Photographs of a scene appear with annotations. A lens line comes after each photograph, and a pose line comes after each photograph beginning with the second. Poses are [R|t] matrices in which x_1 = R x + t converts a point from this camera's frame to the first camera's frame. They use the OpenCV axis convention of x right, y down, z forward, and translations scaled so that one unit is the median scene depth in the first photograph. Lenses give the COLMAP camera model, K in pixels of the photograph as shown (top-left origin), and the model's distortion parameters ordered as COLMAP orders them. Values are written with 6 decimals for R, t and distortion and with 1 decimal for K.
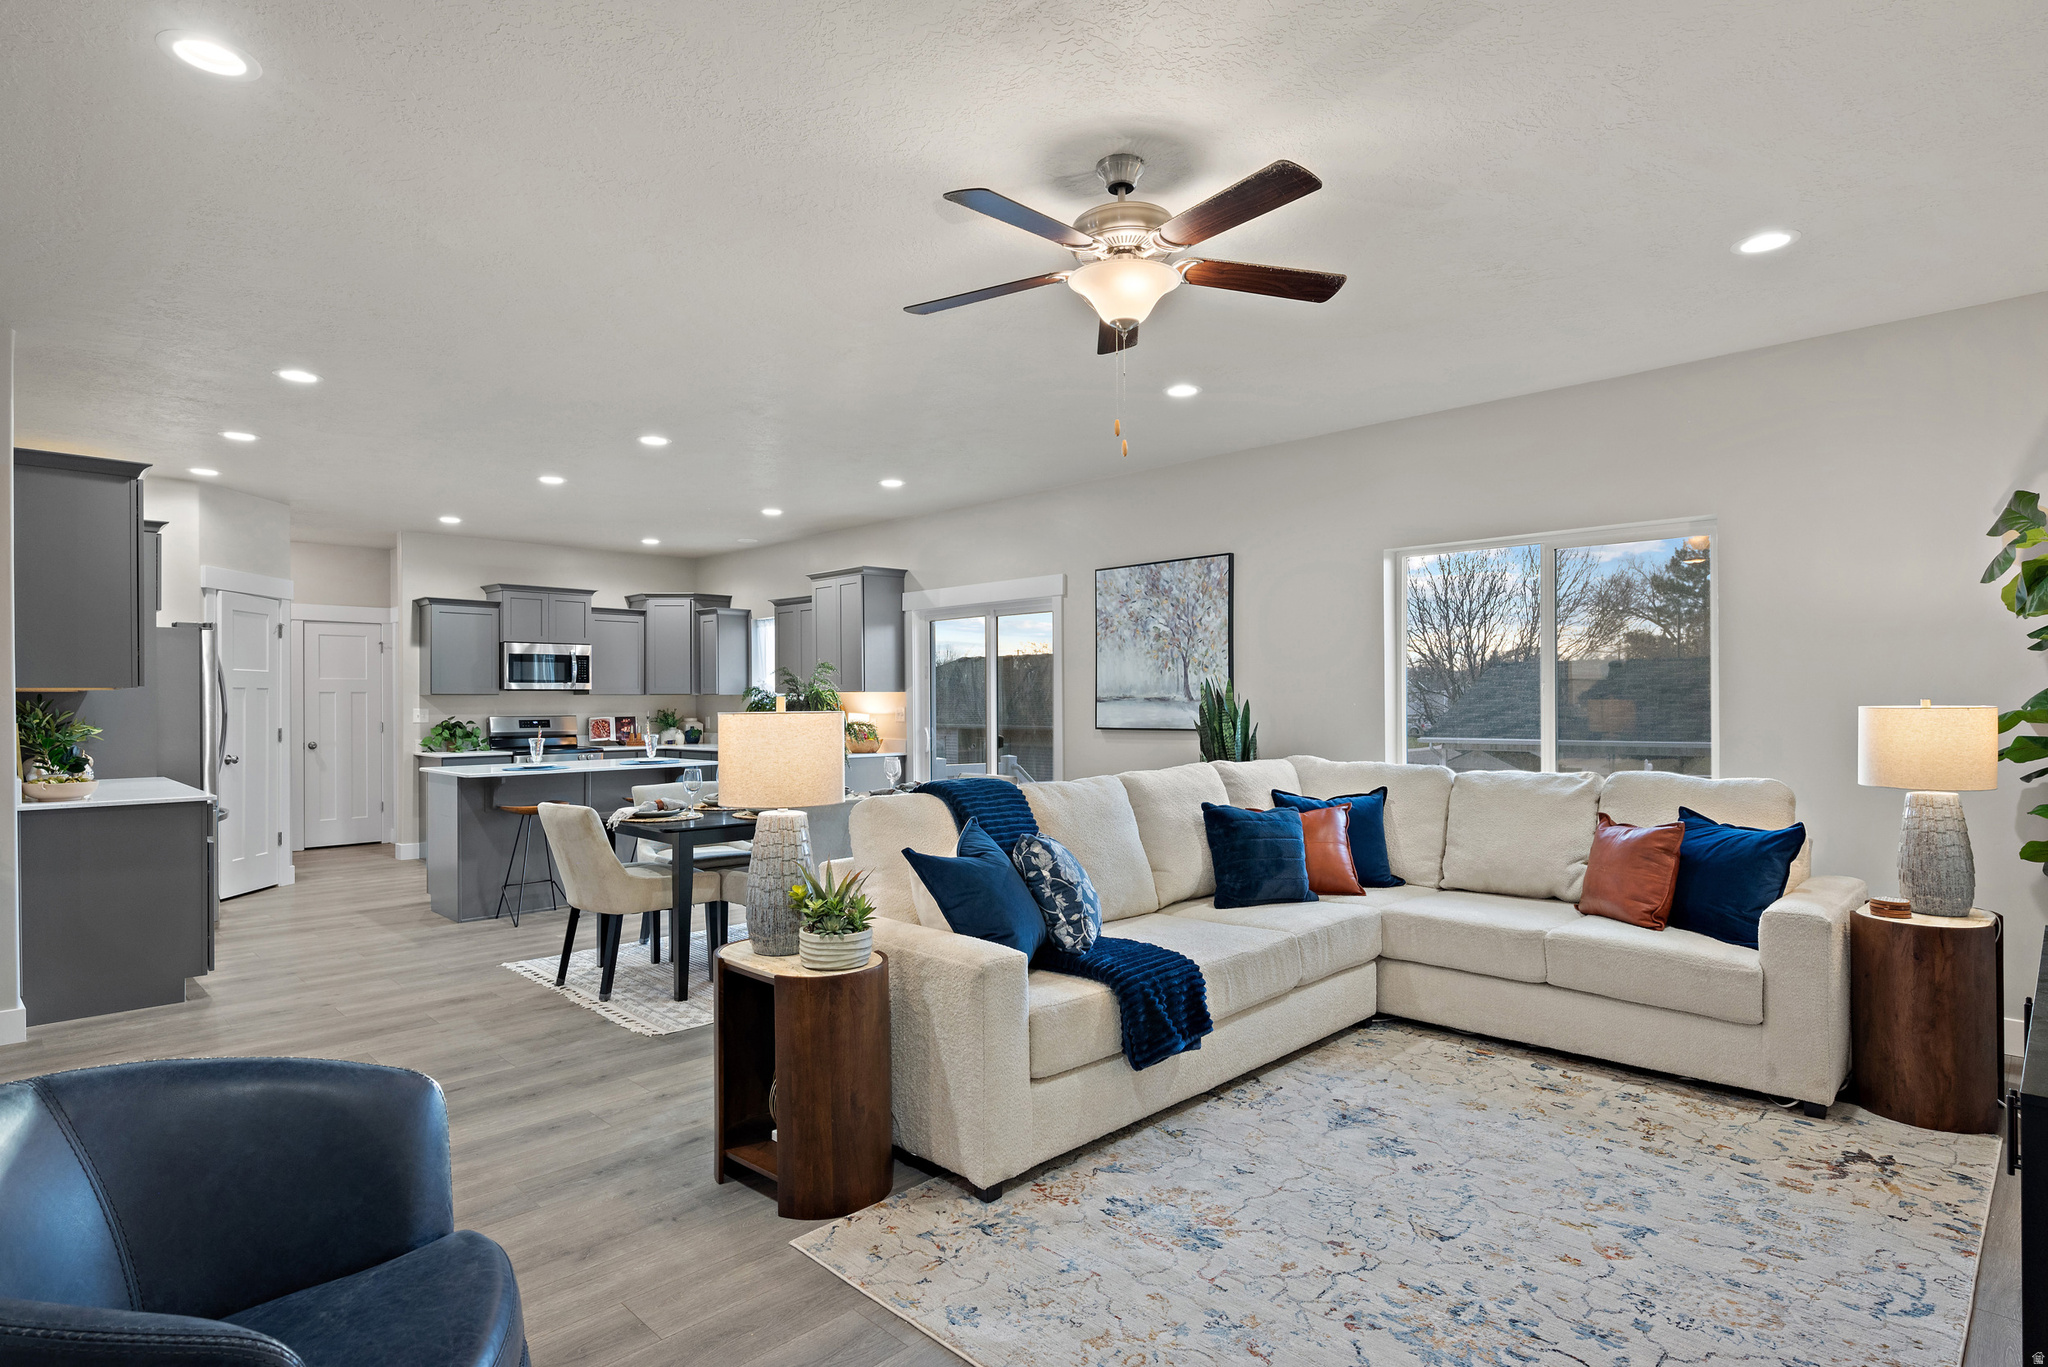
lens RADIAL K [[1064.2, 0, 1038.2], [0, 1064.2, 692.8], [0, 0, 1]] dist [-0.000753, -0.001058]
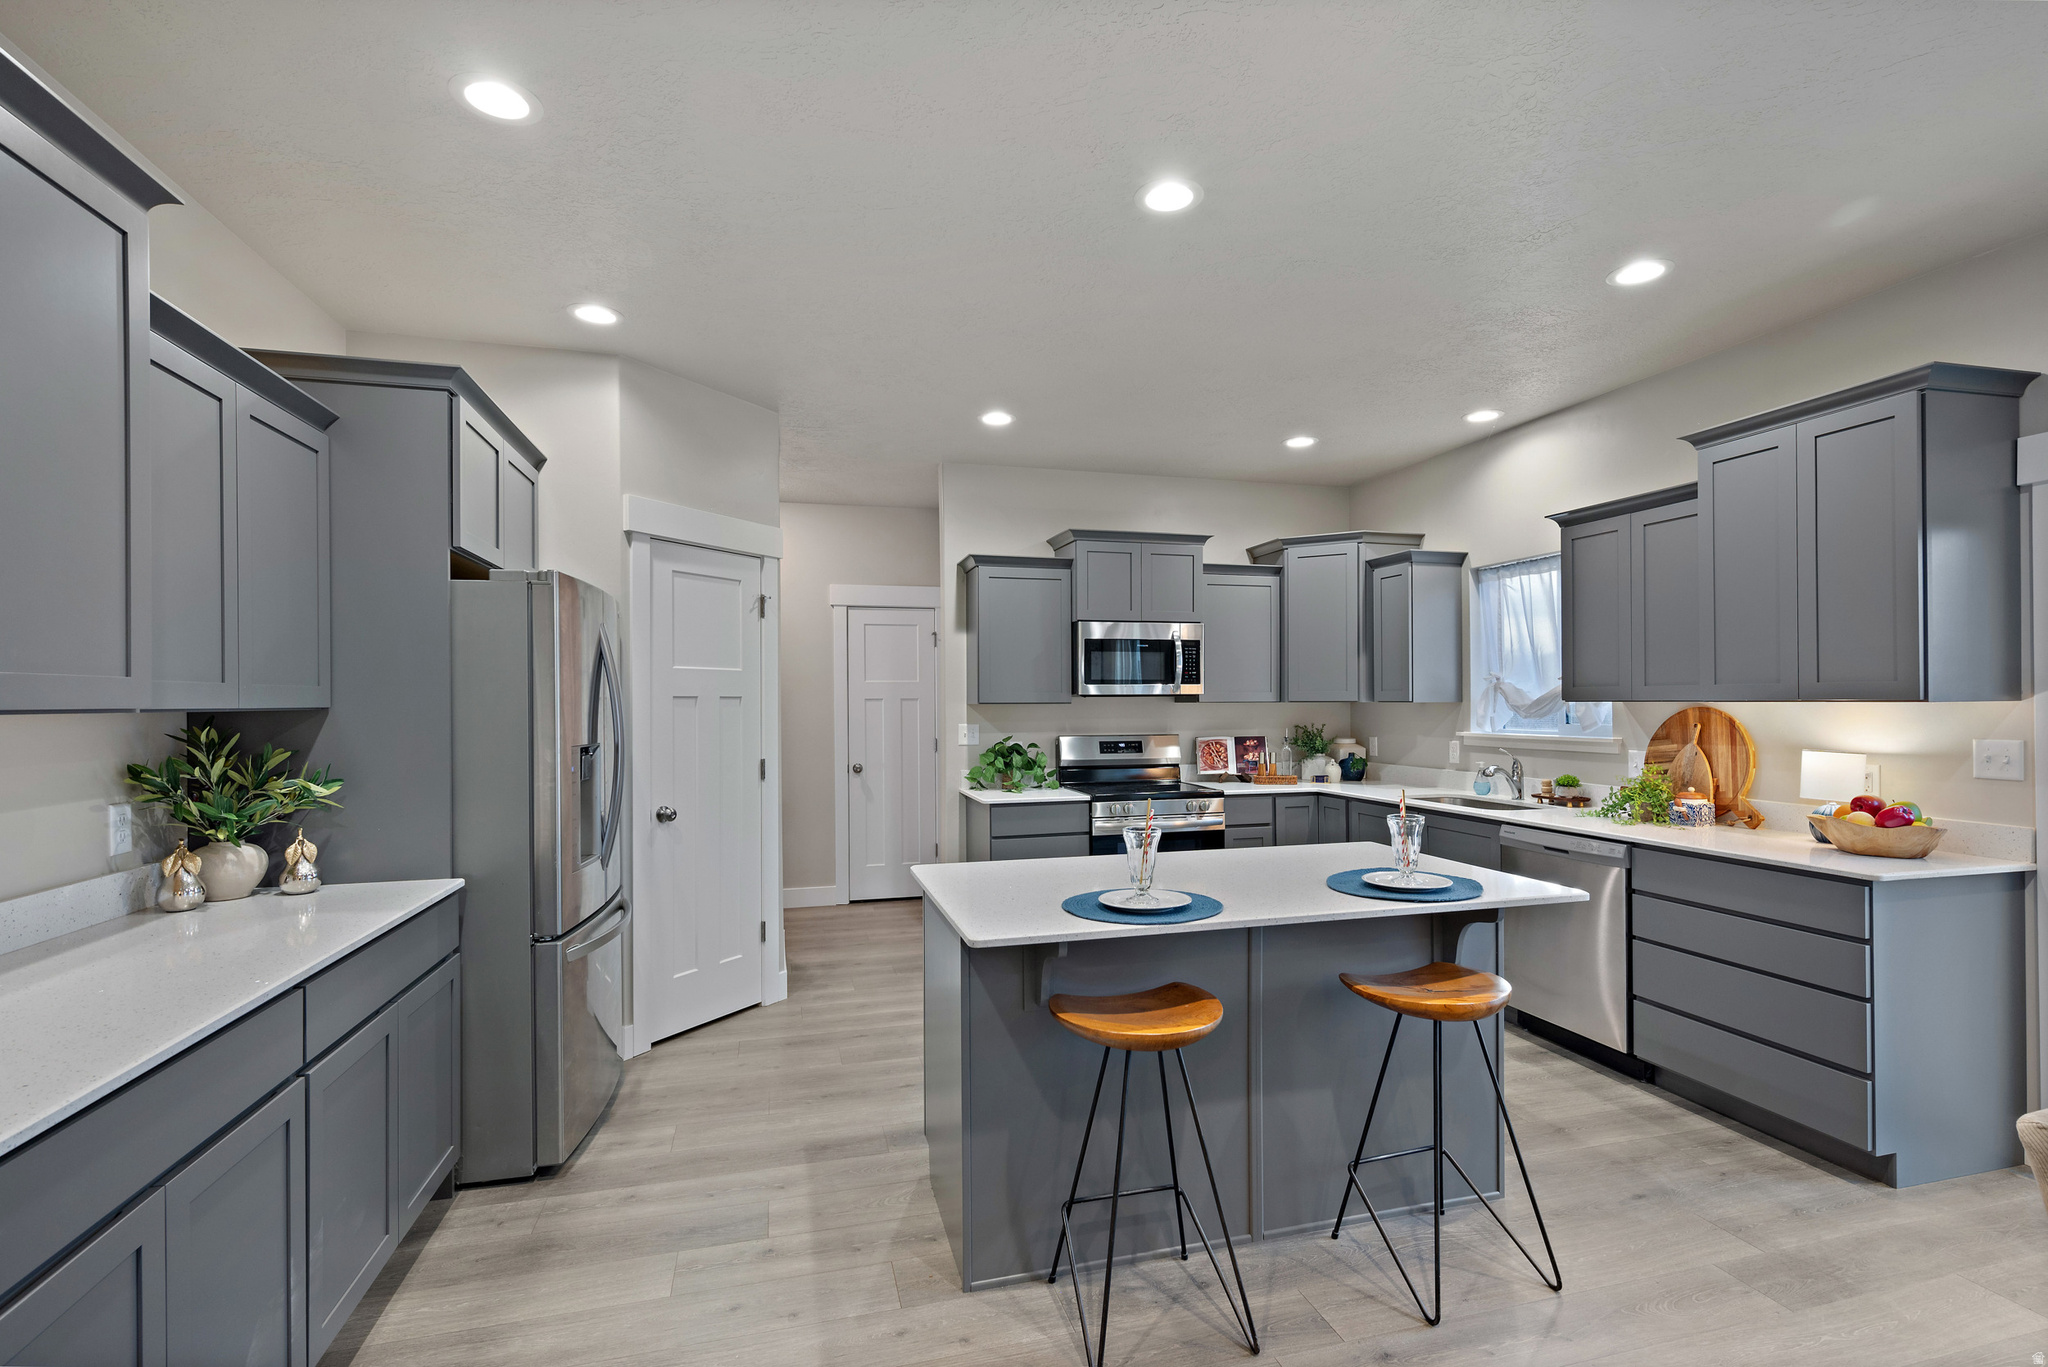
lens RADIAL K [[944.5, 0, 1035.8], [0, 944.5, 704.2], [0, 0, 1]] dist [0.003020, -0.001229]
pose [[0.867728, 0.002522, -0.497033, -0.352924], [0.004159, 0.999915, 0.012335, -0.007066], [0.497022, -0.012771, 0.867644, 0.721517]]
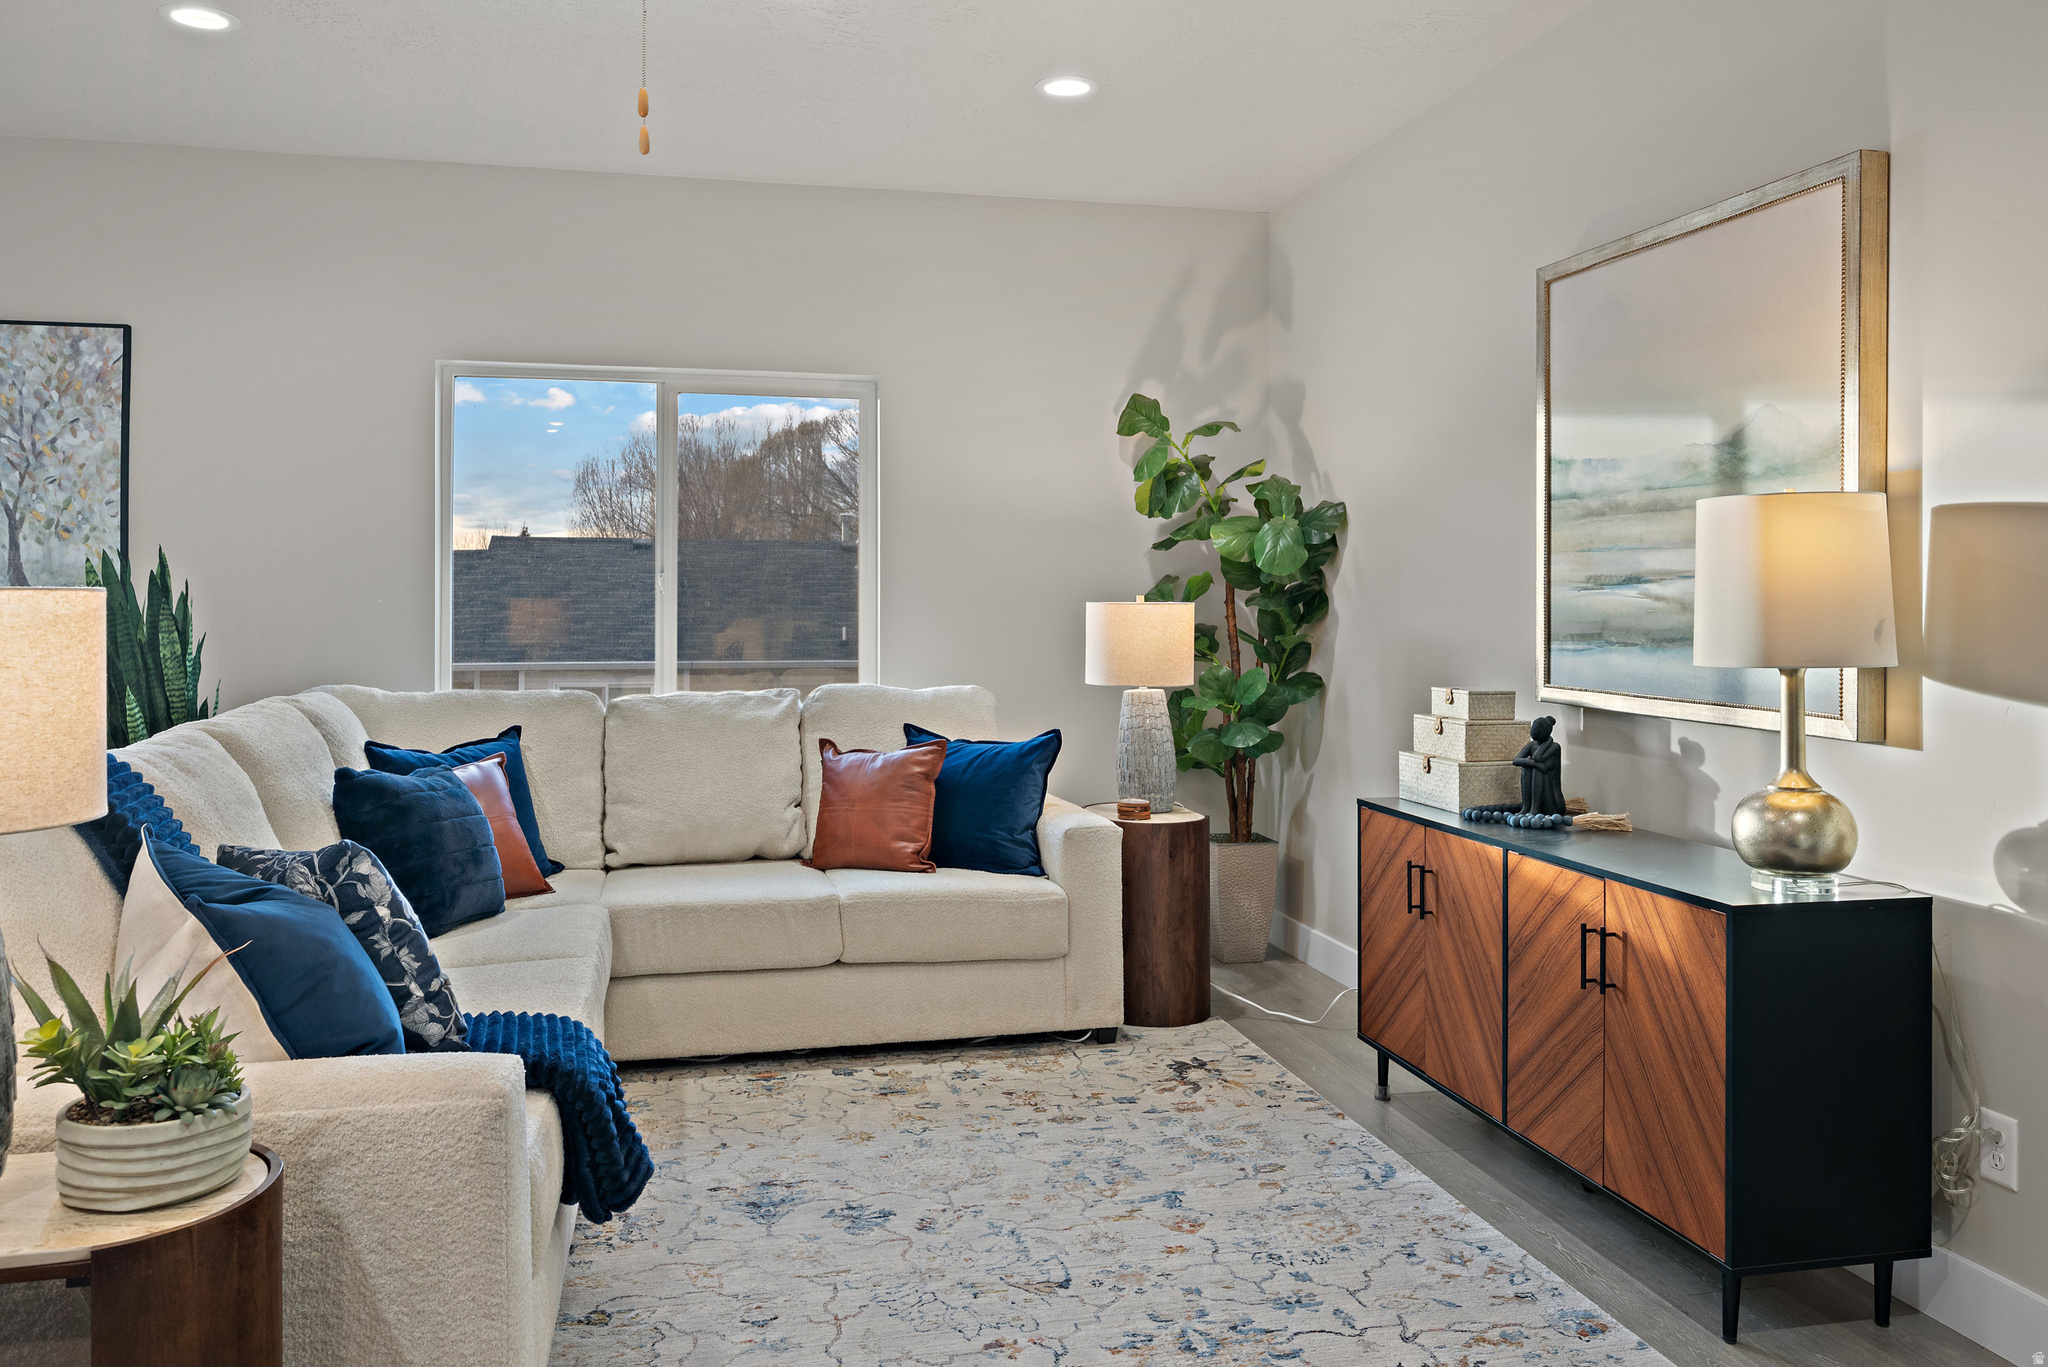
lens RADIAL K [[1544.6, 0, 1042.0], [0, 1544.6, 608.3], [0, 0, 1]] dist [-0.011228, -0.004224]
pose [[0.533923, 0.005997, 0.845512, -0.236444], [-0.008776, 0.999960, -0.001550, 0.011900], [-0.845488, -0.006593, 0.533954, 0.177596]]
